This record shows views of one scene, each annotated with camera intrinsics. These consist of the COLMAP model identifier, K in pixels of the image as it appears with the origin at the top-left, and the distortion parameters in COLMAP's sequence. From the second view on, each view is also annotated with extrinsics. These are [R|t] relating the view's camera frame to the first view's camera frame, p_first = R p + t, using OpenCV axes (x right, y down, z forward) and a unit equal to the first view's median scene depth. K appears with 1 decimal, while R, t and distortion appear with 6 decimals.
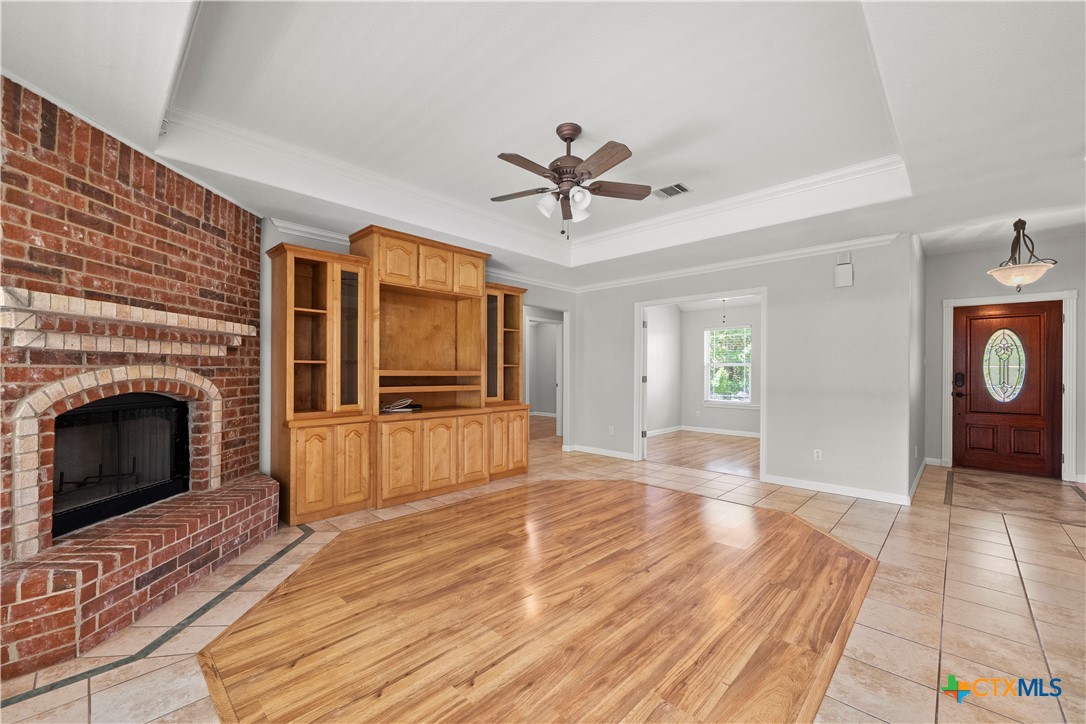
lens RADIAL K [[430.5, 0, 554.3], [0, 430.5, 370.2], [0, 0, 1]] dist [0.001199, -0.000078]
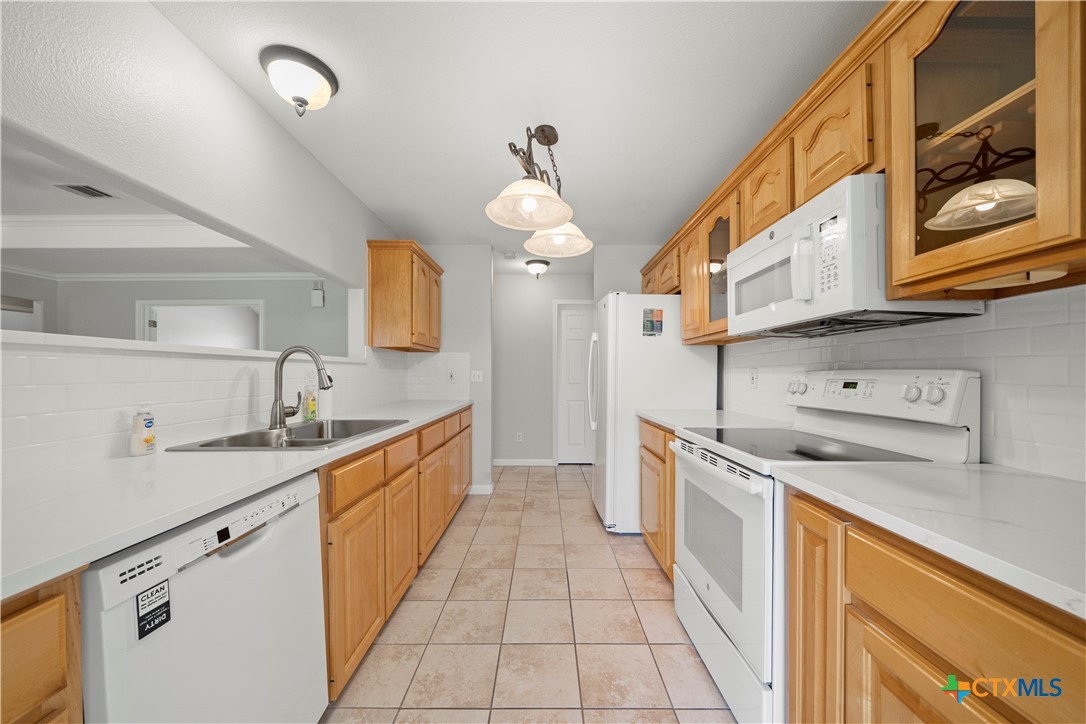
lens RADIAL K [[379.8, 0, 543.3], [0, 379.8, 376.3], [0, 0, 1]] dist [-0.000316, 0.000064]
pose [[0.731933, -0.012297, 0.681266, 0.514818], [0.003217, 0.999888, 0.014593, 0.004084], [-0.681369, -0.008489, 0.731890, -0.428479]]
